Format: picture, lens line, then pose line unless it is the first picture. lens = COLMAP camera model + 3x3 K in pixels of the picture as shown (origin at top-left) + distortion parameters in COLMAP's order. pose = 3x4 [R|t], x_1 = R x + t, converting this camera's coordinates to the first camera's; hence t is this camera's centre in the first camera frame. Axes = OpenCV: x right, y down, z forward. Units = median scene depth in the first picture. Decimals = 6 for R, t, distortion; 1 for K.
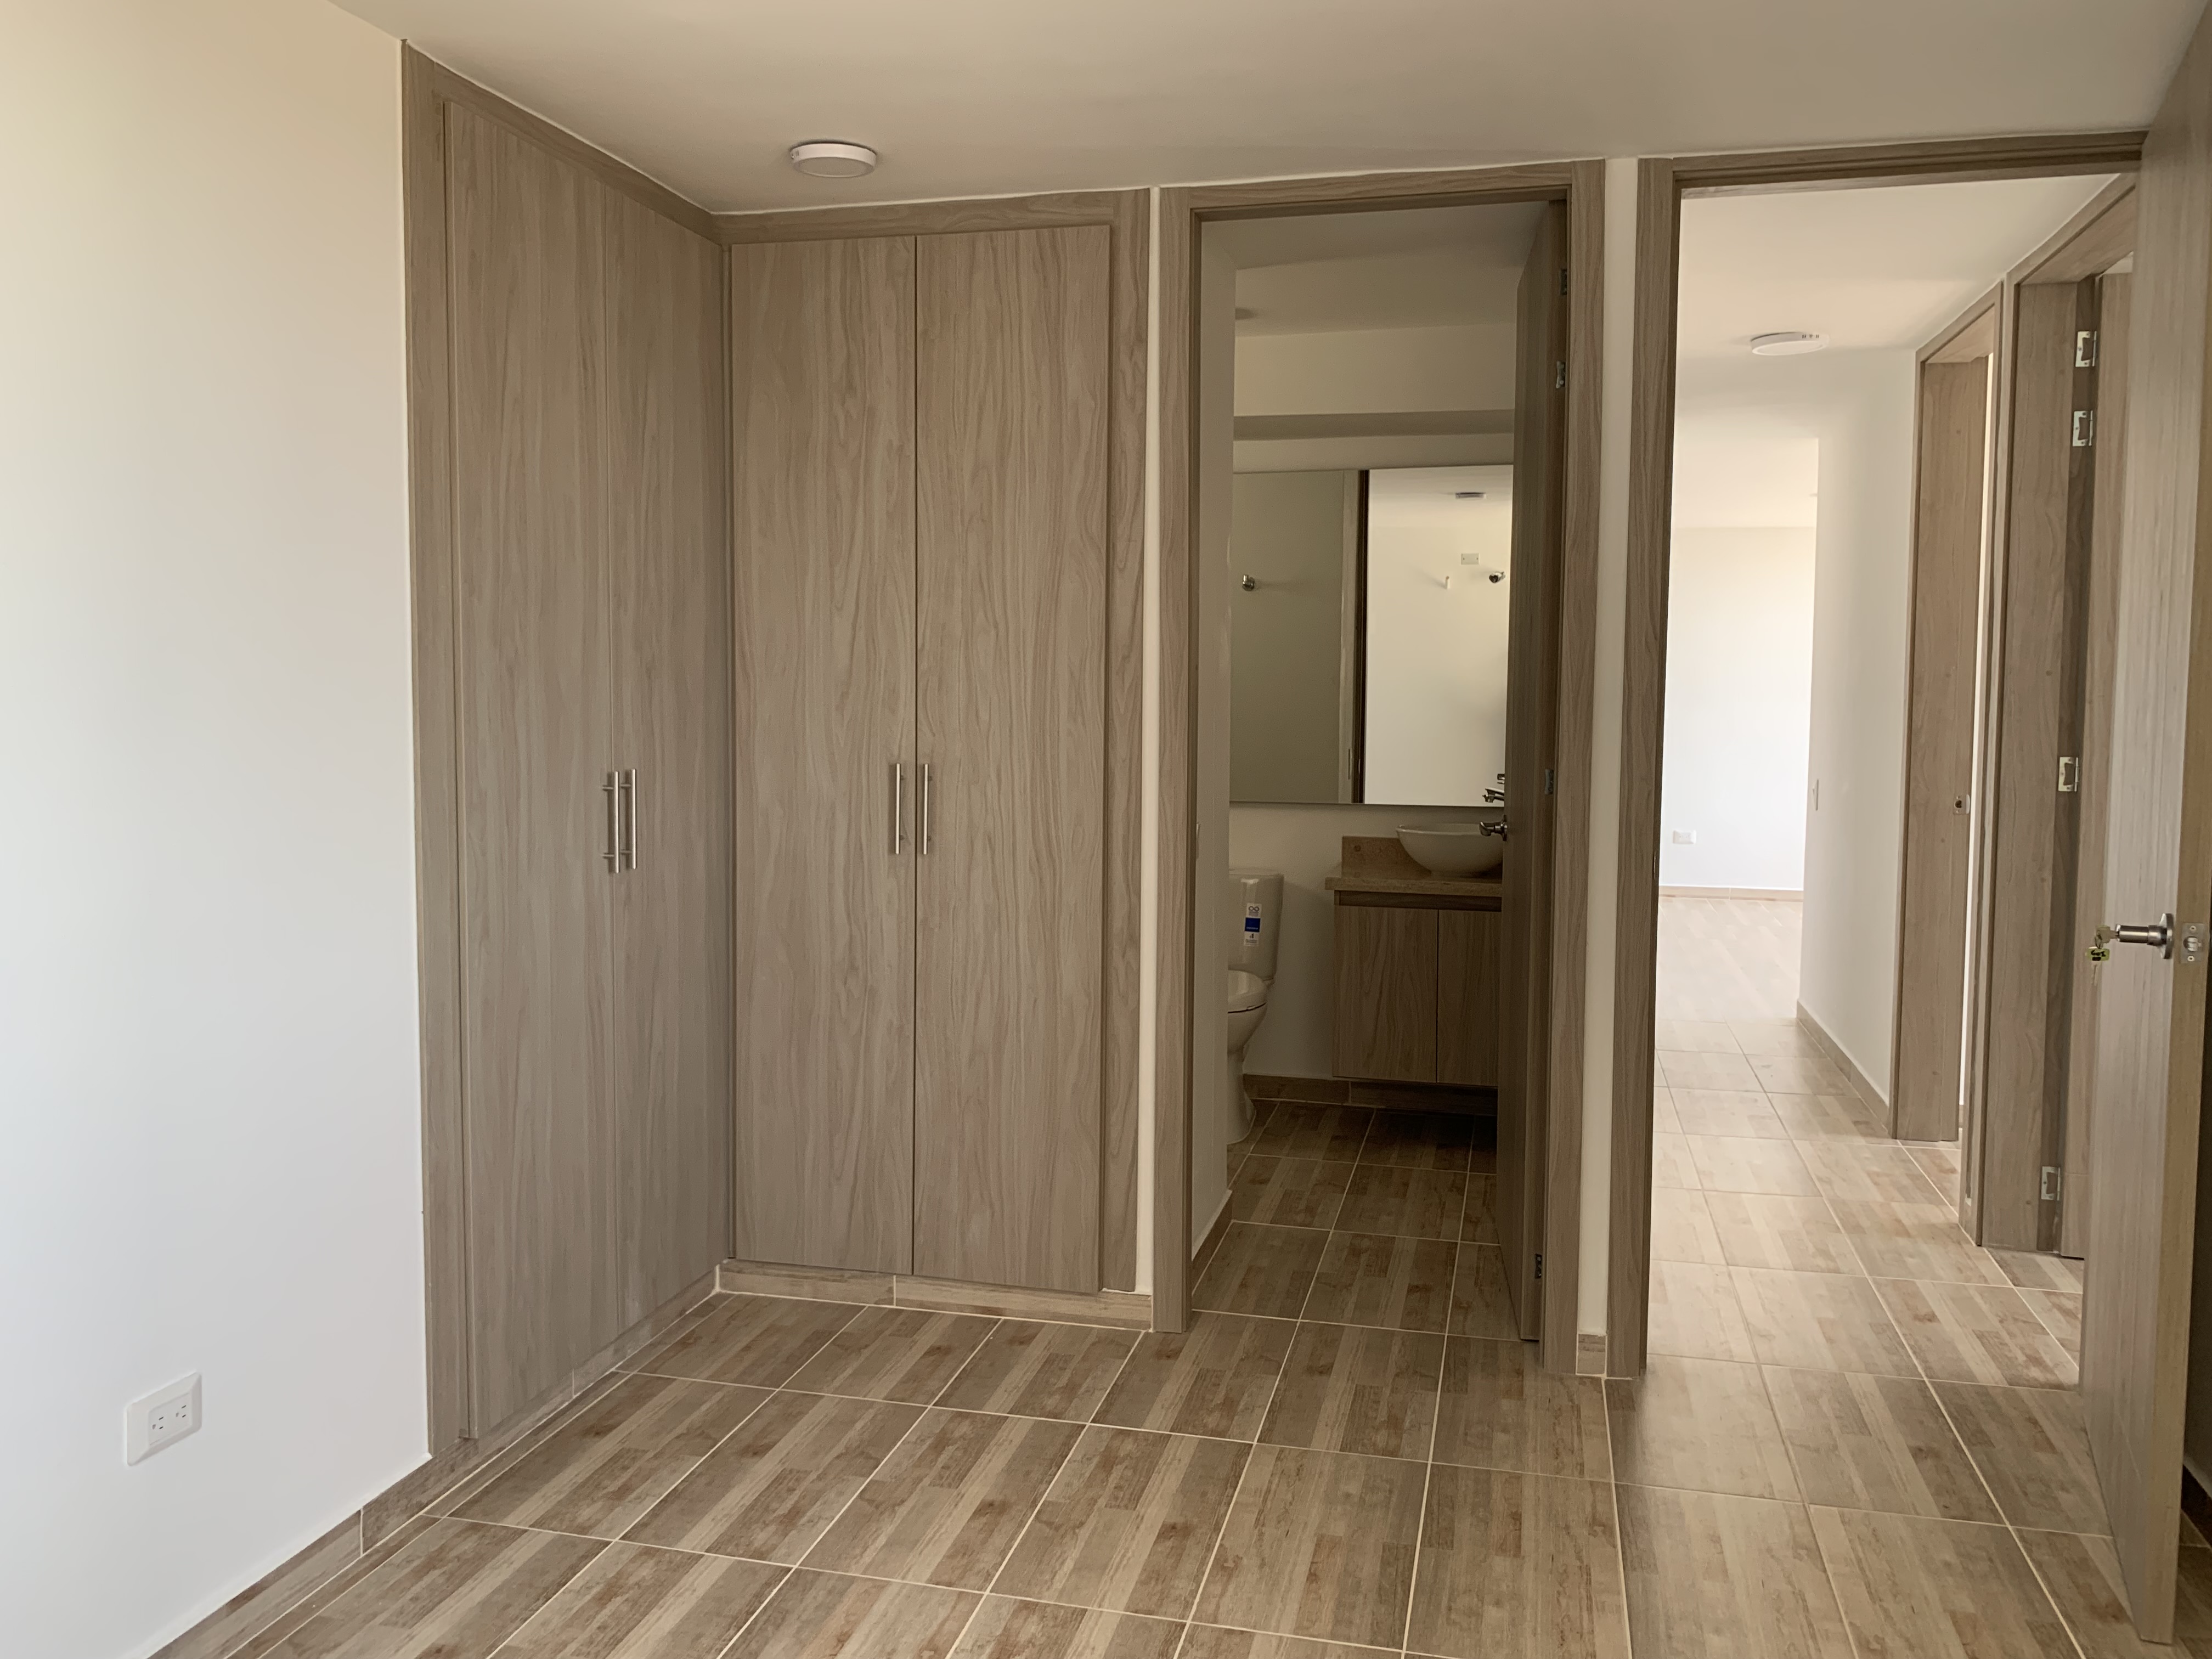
lens RADIAL K [[1717.7, 0, 1101.6], [0, 1717.7, 800.8], [0, 0, 1]] dist [0.113697, -0.334553]
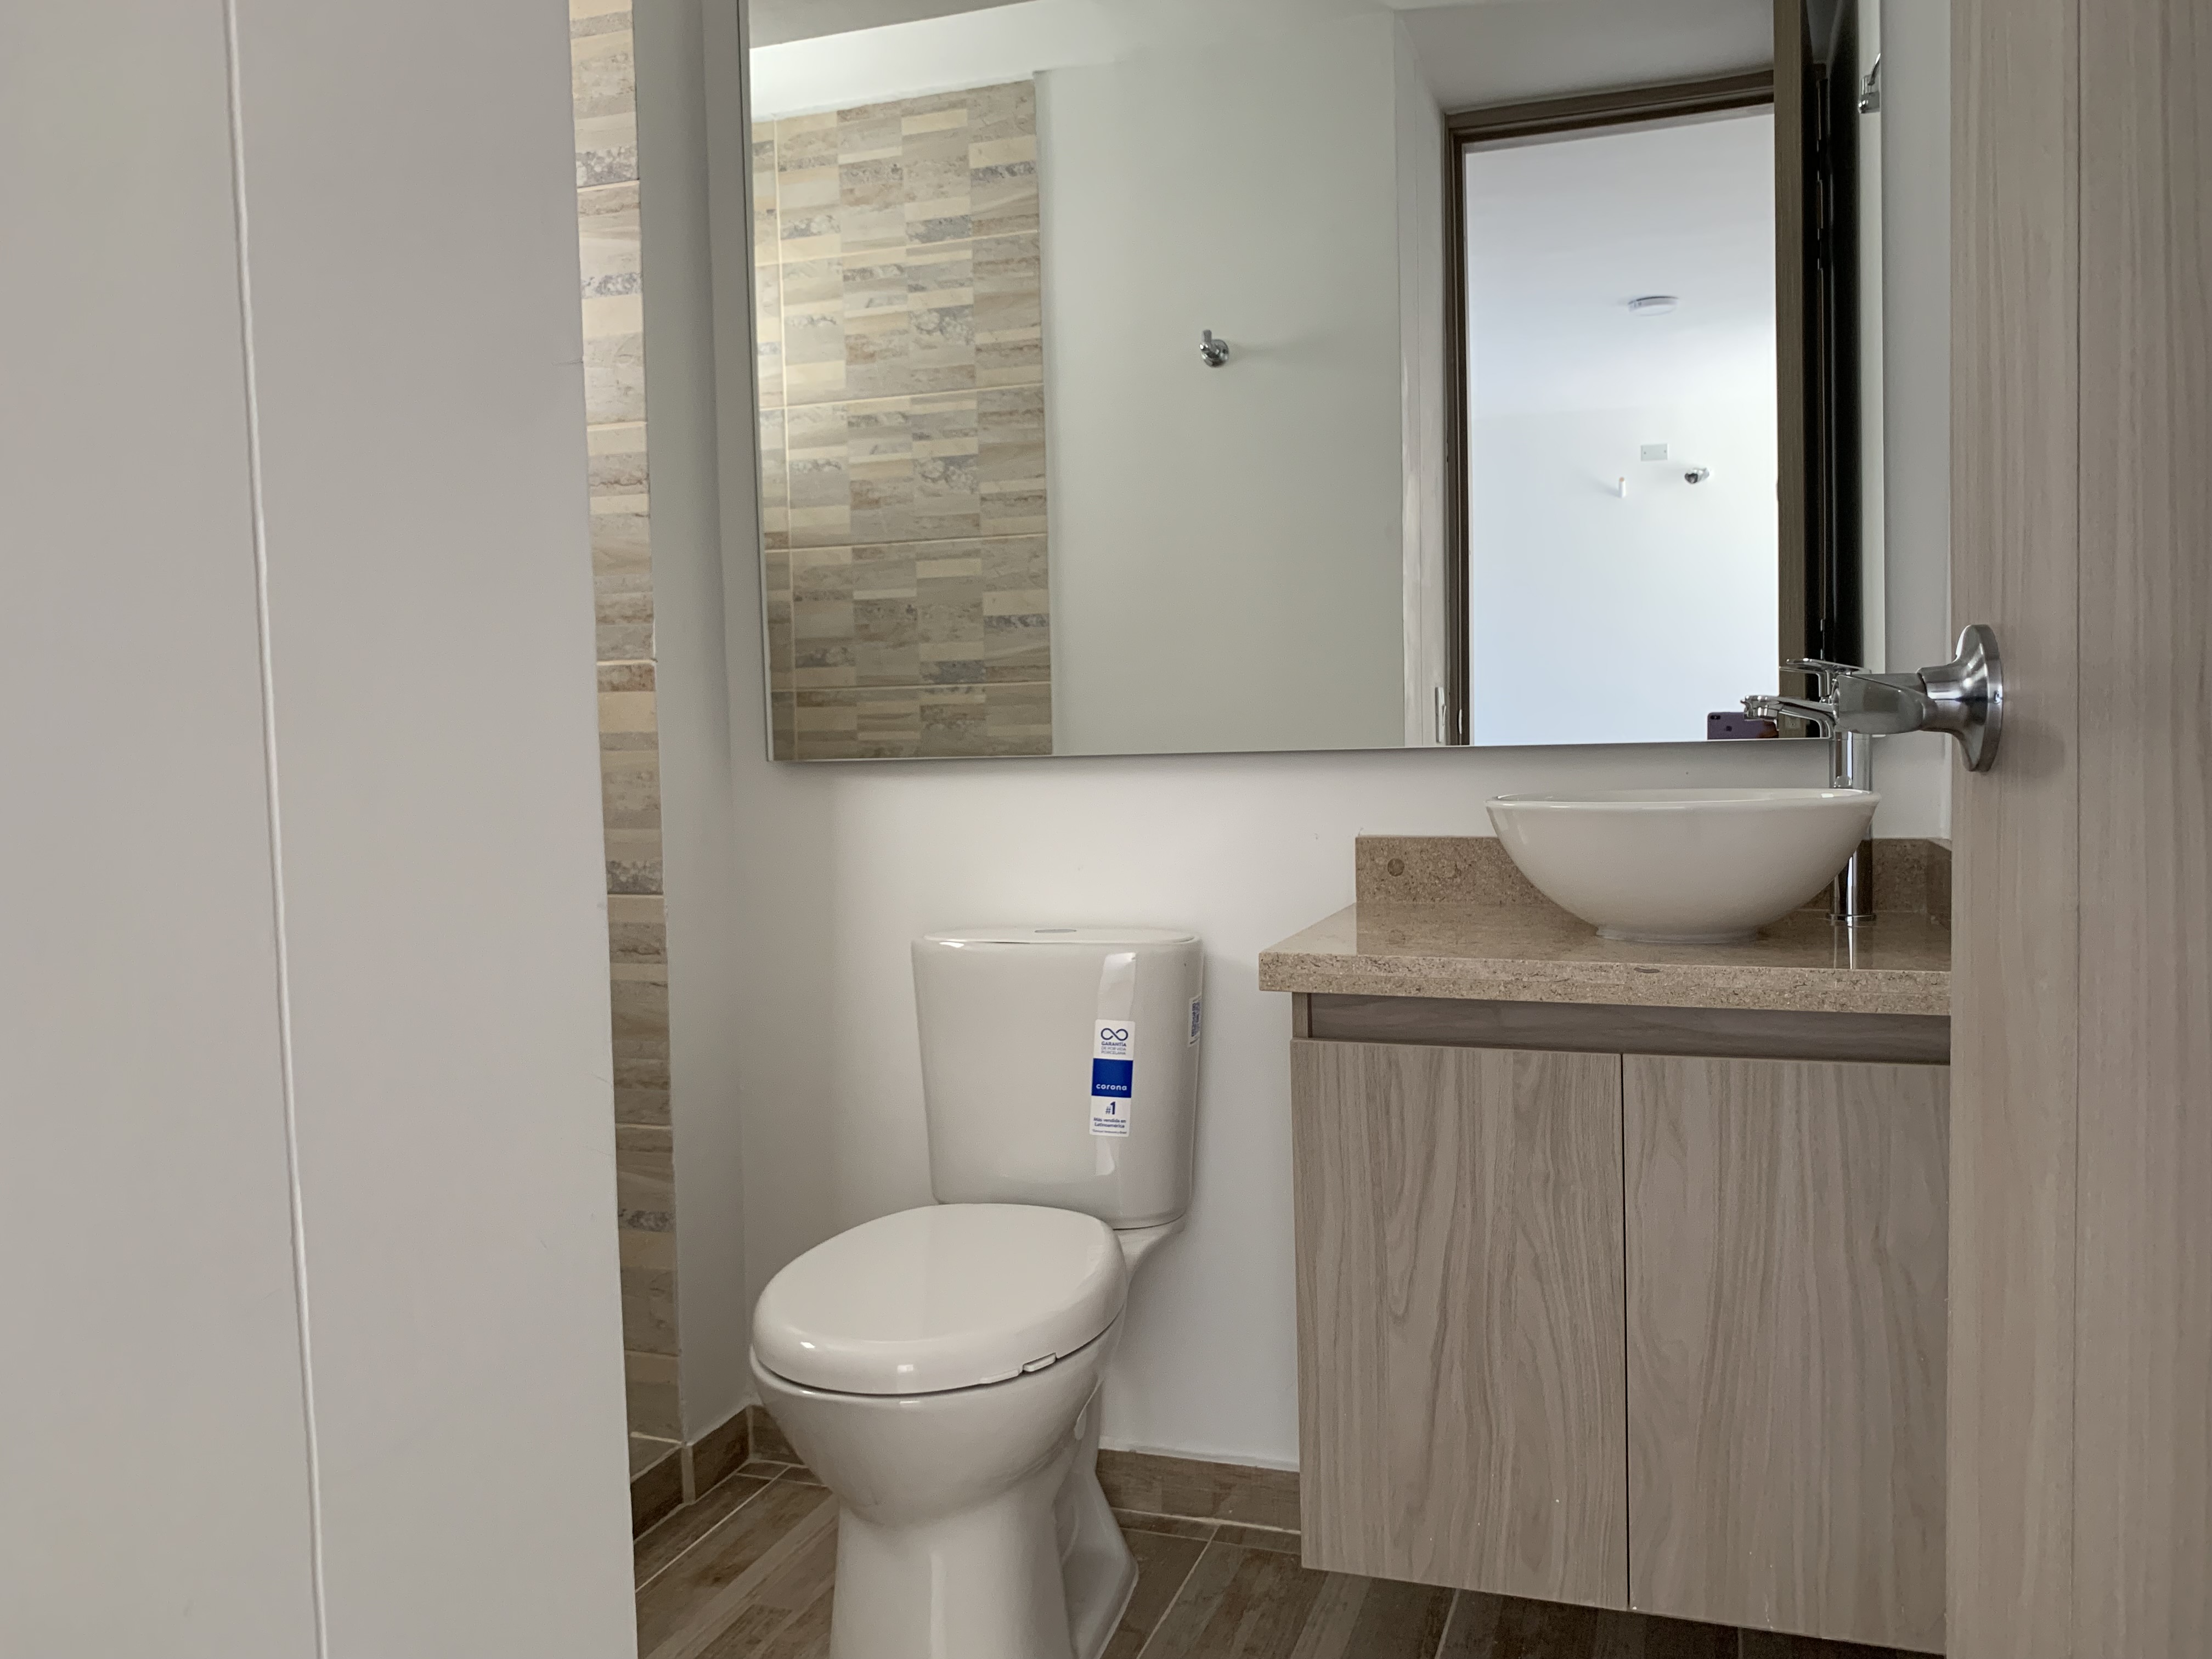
lens RADIAL K [[1717.7, 0, 1101.6], [0, 1717.7, 800.8], [0, 0, 1]] dist [0.113697, -0.334553]
pose [[0.995070, -0.024054, -0.096213, 0.122185], [0.021571, 0.999409, -0.026761, 0.021943], [0.096800, 0.024554, 0.995001, 0.623581]]
